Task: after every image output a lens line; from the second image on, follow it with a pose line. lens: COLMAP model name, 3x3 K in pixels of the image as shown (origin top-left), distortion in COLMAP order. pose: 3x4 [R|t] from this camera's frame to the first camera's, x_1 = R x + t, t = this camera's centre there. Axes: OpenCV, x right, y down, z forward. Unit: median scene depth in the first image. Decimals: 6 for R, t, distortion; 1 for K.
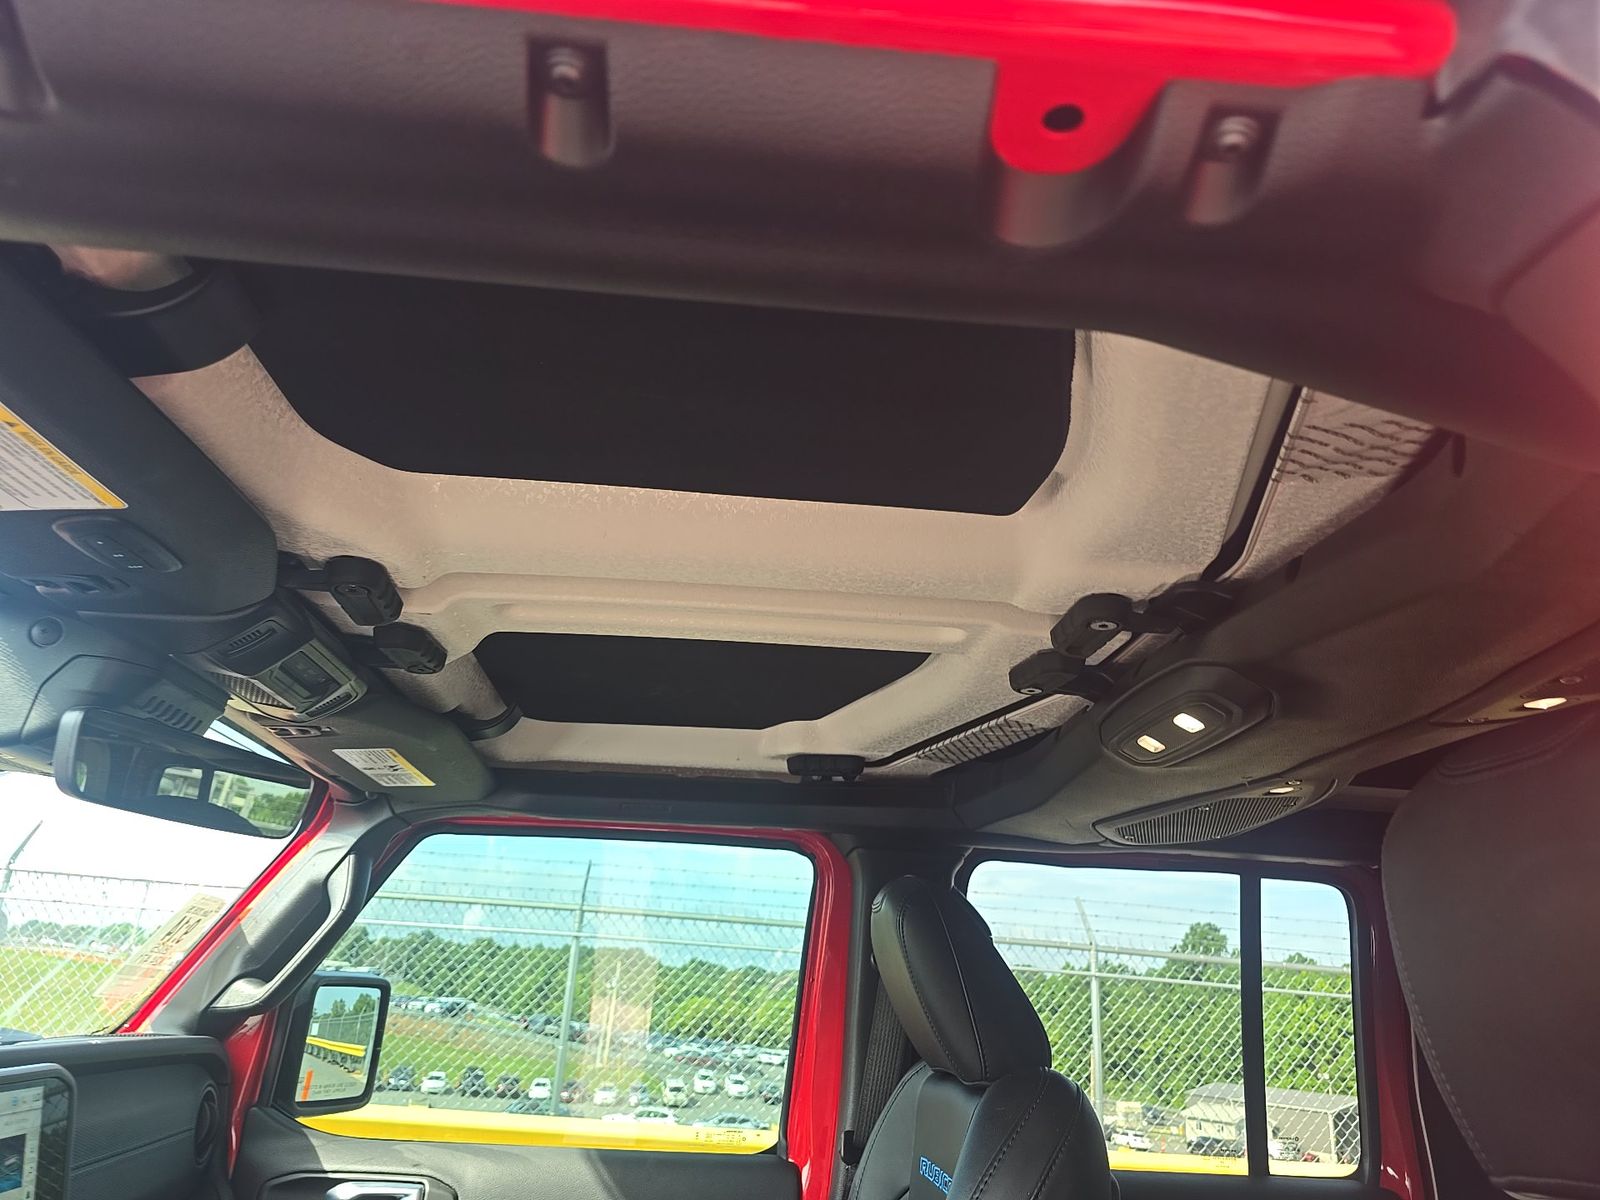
lens RADIAL K [[1121.5, 0, 805.9], [0, 1121.5, 599.3], [0, 0, 1]] dist [0.030640, -0.020042]
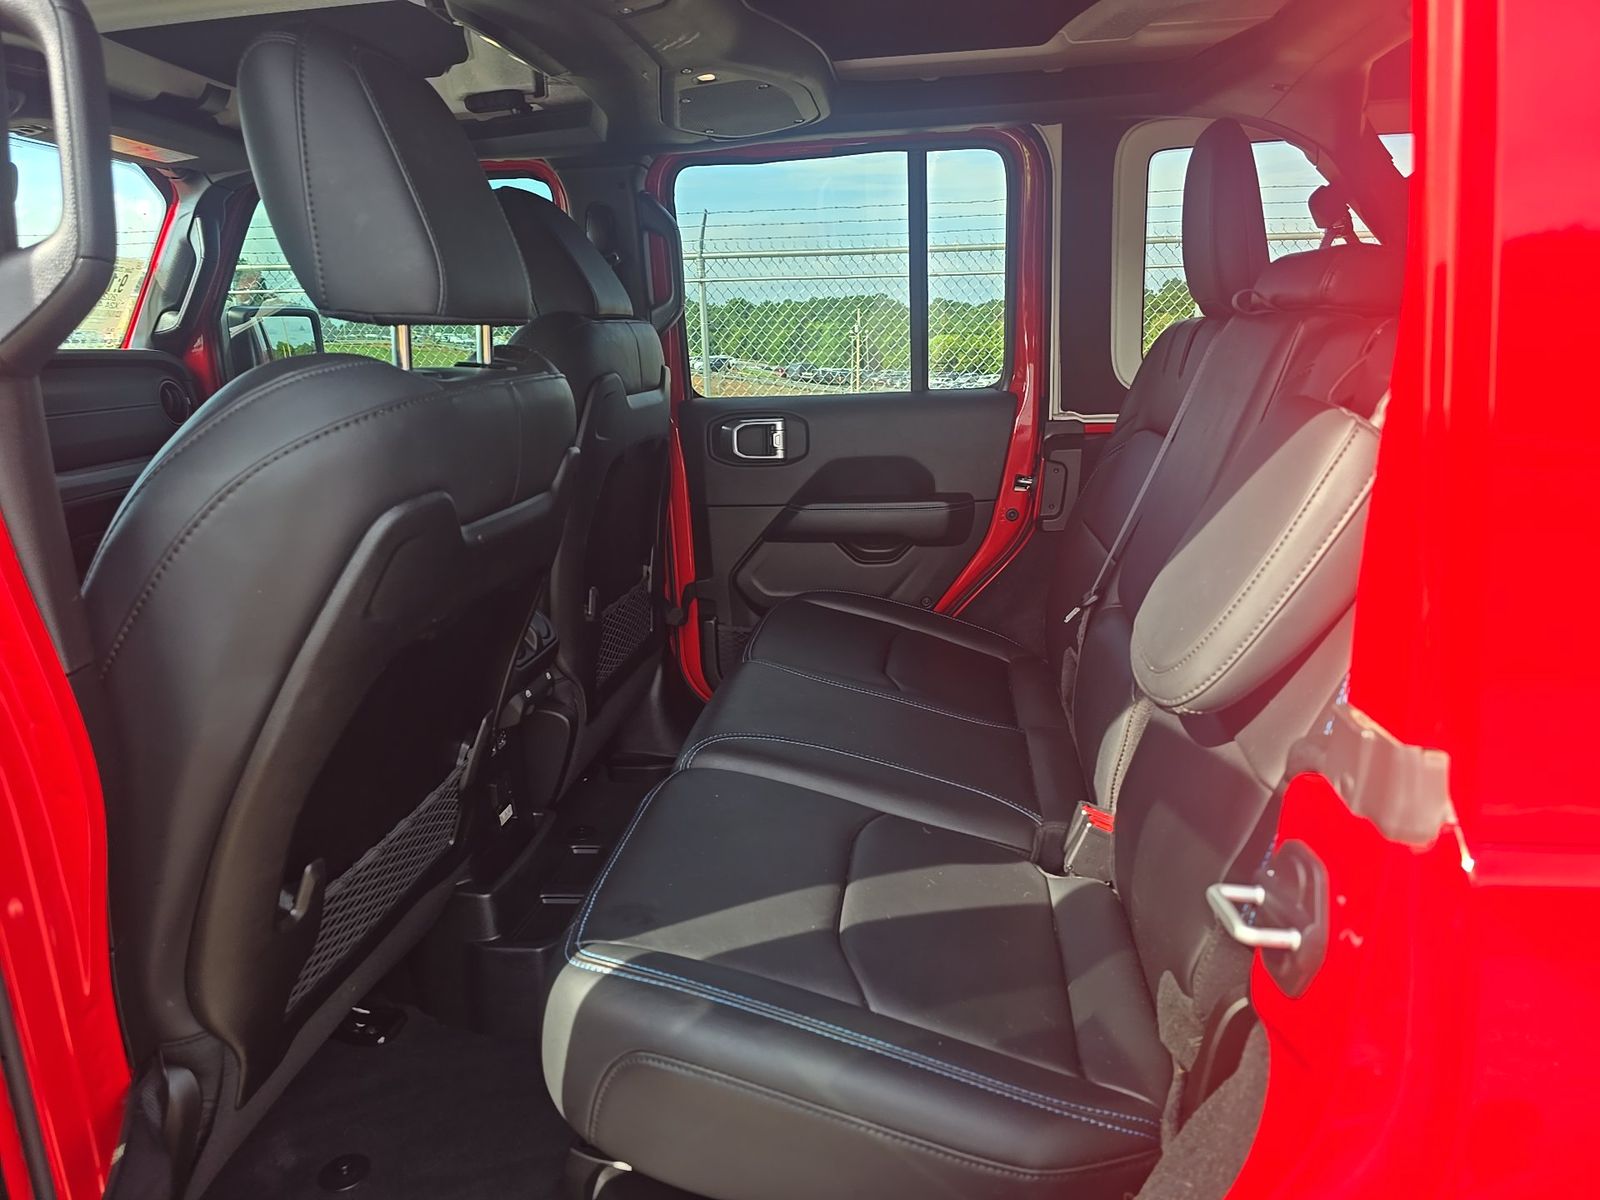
lens RADIAL K [[1121.5, 0, 792.5], [0, 1121.5, 603.0], [0, 0, 1]] dist [0.030640, -0.020042]
pose [[0.971206, -0.032642, -0.235995, 0.581138], [0.155055, 0.838667, 0.522107, 0.013358], [0.180879, -0.543666, 0.819580, -0.238400]]
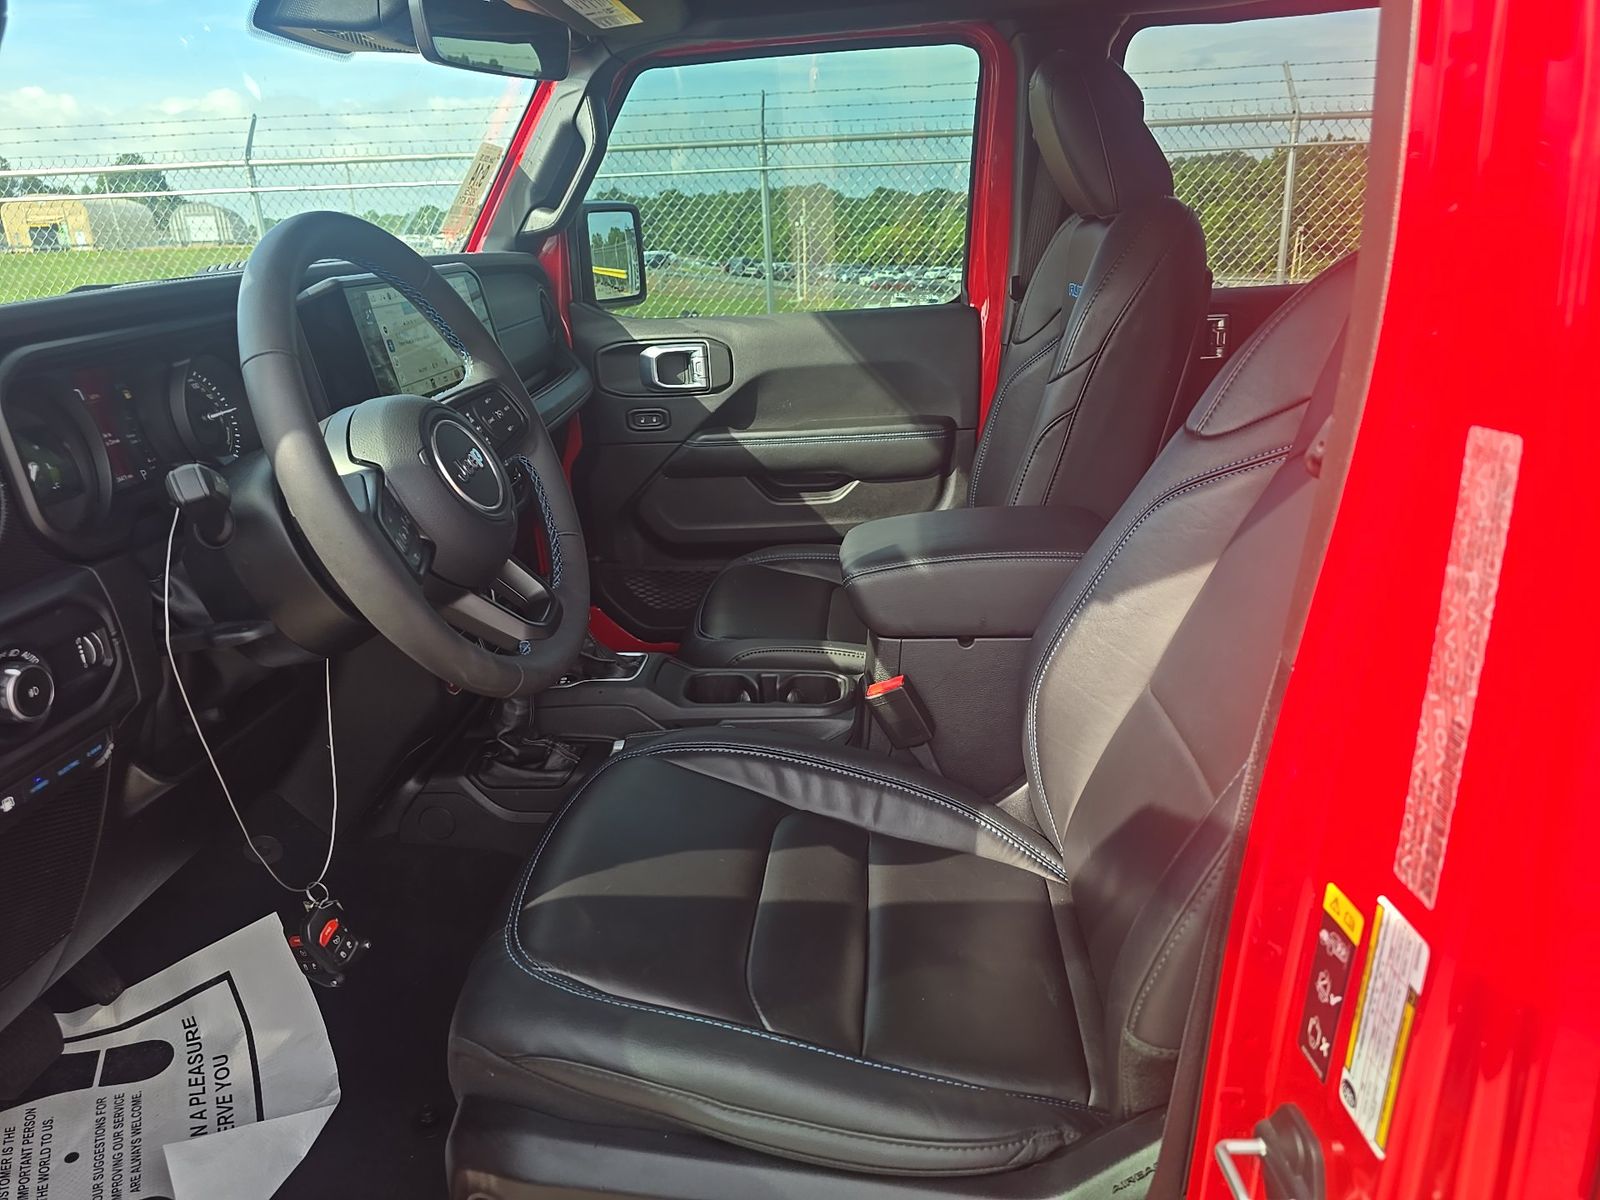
lens RADIAL K [[1121.5, 0, 807.6], [0, 1121.5, 628.0], [0, 0, 1]] dist [0.030640, -0.020042]
pose [[0.982383, -0.047072, -0.180852, 0.017446], [0.150659, 0.772070, 0.617422, -0.041830], [0.110567, -0.633792, 0.765561, -0.244254]]
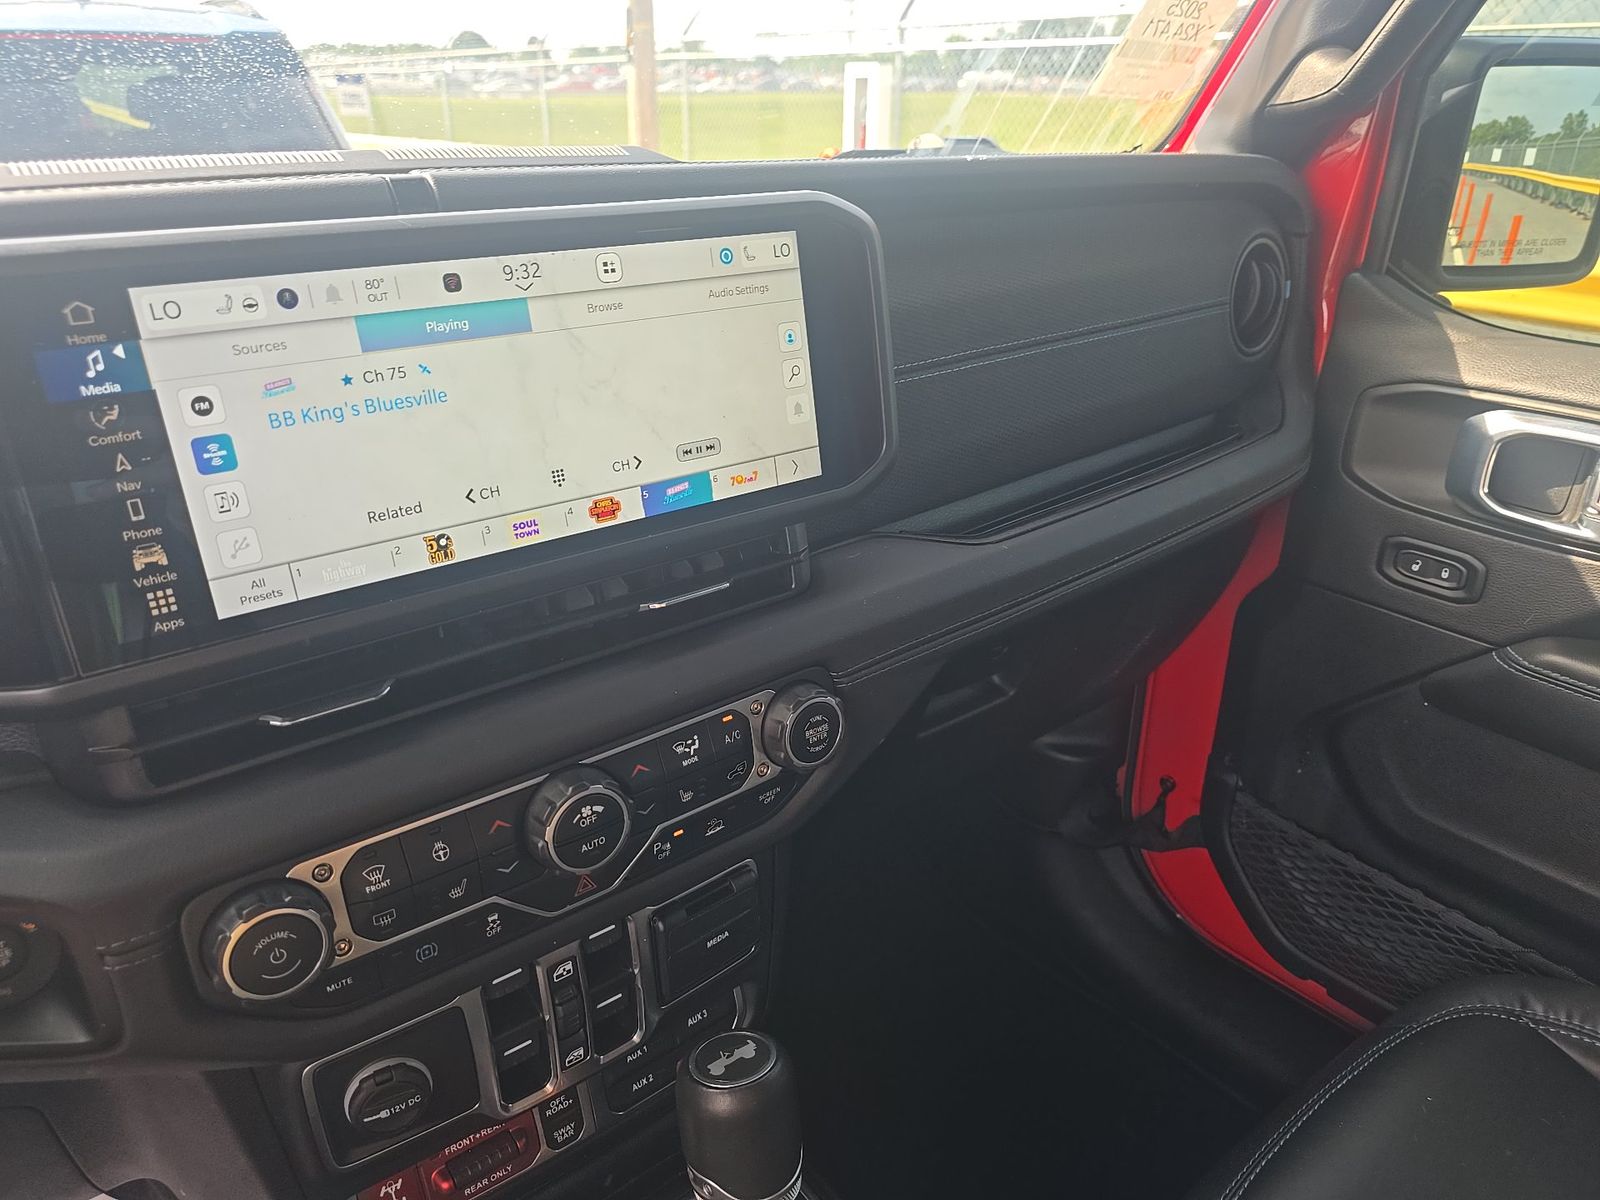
lens RADIAL K [[1121.5, 0, 783.6], [0, 1121.5, 611.8], [0, 0, 1]] dist [0.030640, -0.020042]
pose [[0.541997, 0.296613, -0.786296, -0.115456], [0.304365, 0.802838, 0.512653, 0.181340], [0.783327, -0.517177, 0.344857, 0.435319]]
